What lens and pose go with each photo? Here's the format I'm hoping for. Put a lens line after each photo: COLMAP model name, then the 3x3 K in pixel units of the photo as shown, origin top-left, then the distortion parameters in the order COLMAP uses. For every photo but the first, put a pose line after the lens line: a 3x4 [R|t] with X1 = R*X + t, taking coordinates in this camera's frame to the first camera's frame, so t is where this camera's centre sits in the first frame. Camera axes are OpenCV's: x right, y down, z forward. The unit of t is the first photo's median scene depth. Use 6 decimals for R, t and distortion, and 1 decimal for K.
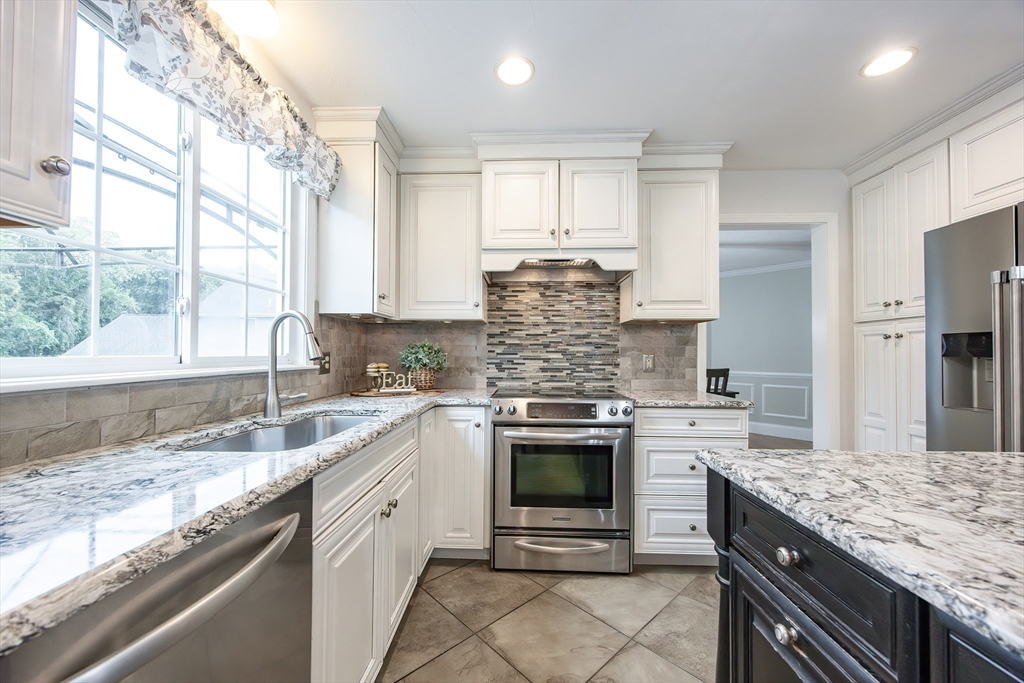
lens RADIAL K [[392.3, 0, 507.9], [0, 392.3, 348.7], [0, 0, 1]] dist [0.000807, 0.000016]
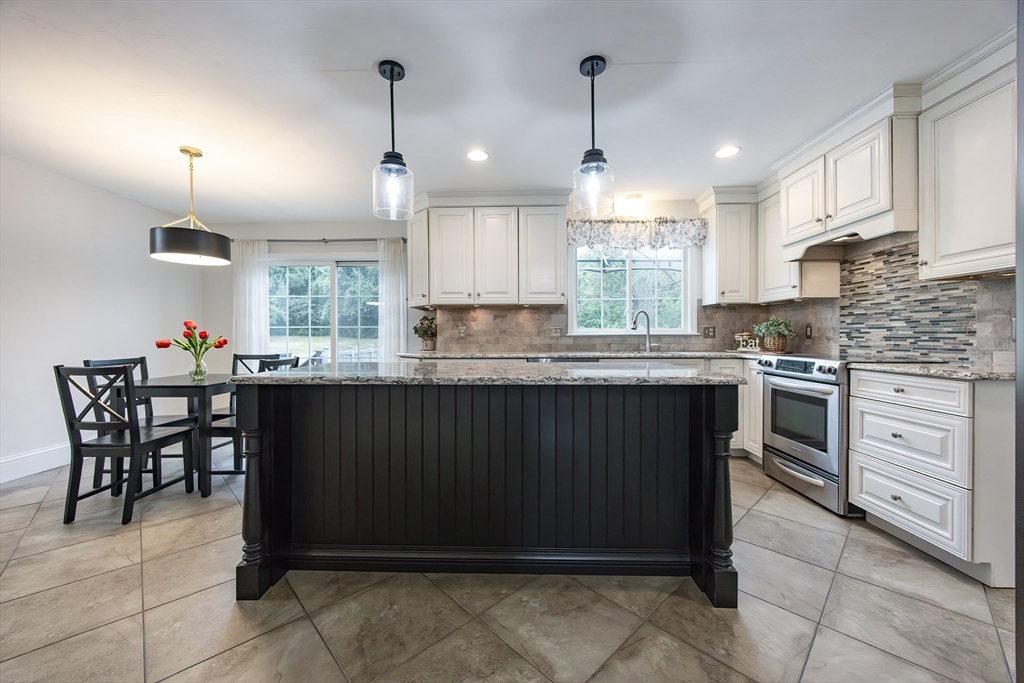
lens RADIAL K [[386.4, 0, 513.3], [0, 386.4, 339.2], [0, 0, 1]] dist [-0.000281, -0.000074]
pose [[0.020119, 0.005508, -0.999782, 1.063016], [0.016515, 0.999847, 0.005840, 0.035220], [0.999661, -0.016629, 0.020025, 0.040218]]
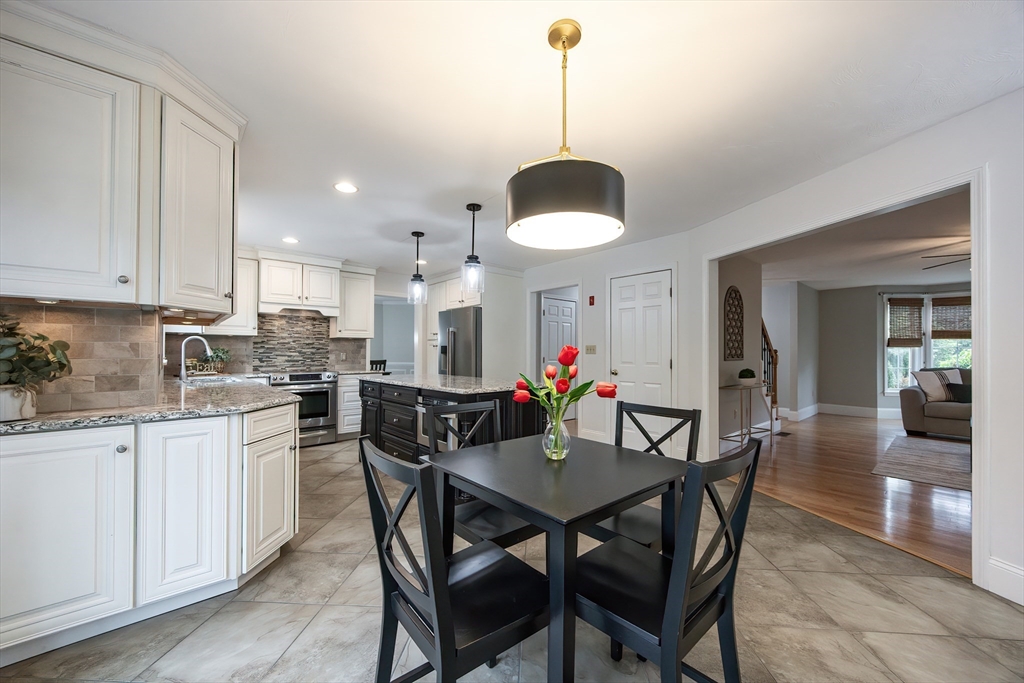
lens RADIAL K [[392.3, 0, 507.9], [0, 392.3, 348.7], [0, 0, 1]] dist [0.000807, 0.000016]
pose [[0.733110, 0.003422, 0.680101, -0.434324], [-0.006886, 0.999973, 0.002391, -0.019938], [-0.680075, -0.006436, 0.733114, -1.164286]]
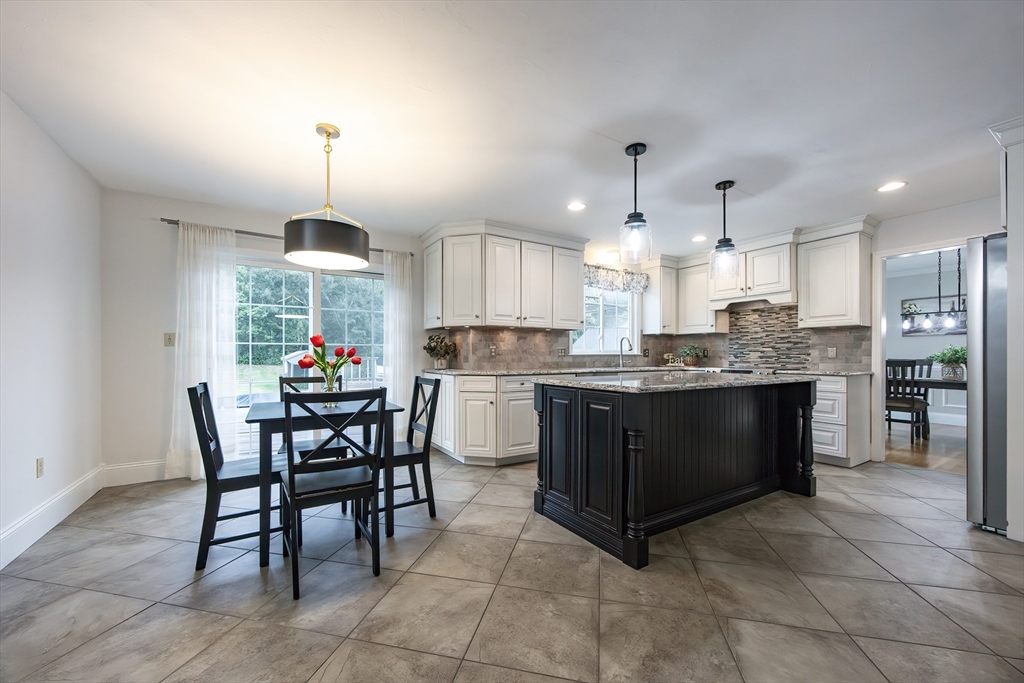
lens RADIAL K [[386.9, 0, 506.3], [0, 386.9, 354.6], [0, 0, 1]] dist [0.000141, -0.000008]
pose [[0.550621, -0.003508, -0.834748, 0.943846], [0.012170, 0.999919, 0.003826, 0.020483], [0.834667, -0.012265, 0.550619, -0.963491]]
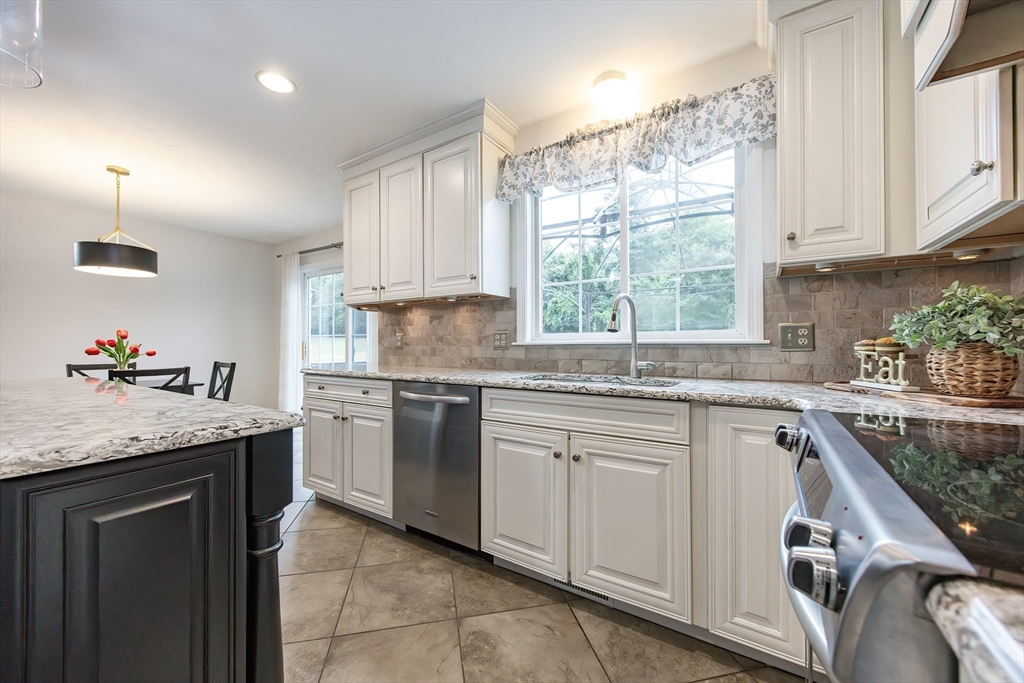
lens RADIAL K [[391.8, 0, 512.0], [0, 391.8, 341.5], [0, 0, 1]] dist [0.001164, 0.000174]
pose [[-0.505620, -0.009346, -0.862706, 0.397938], [0.011384, 0.999782, -0.017502, 0.041722], [0.862681, -0.018670, -0.505403, 0.729985]]
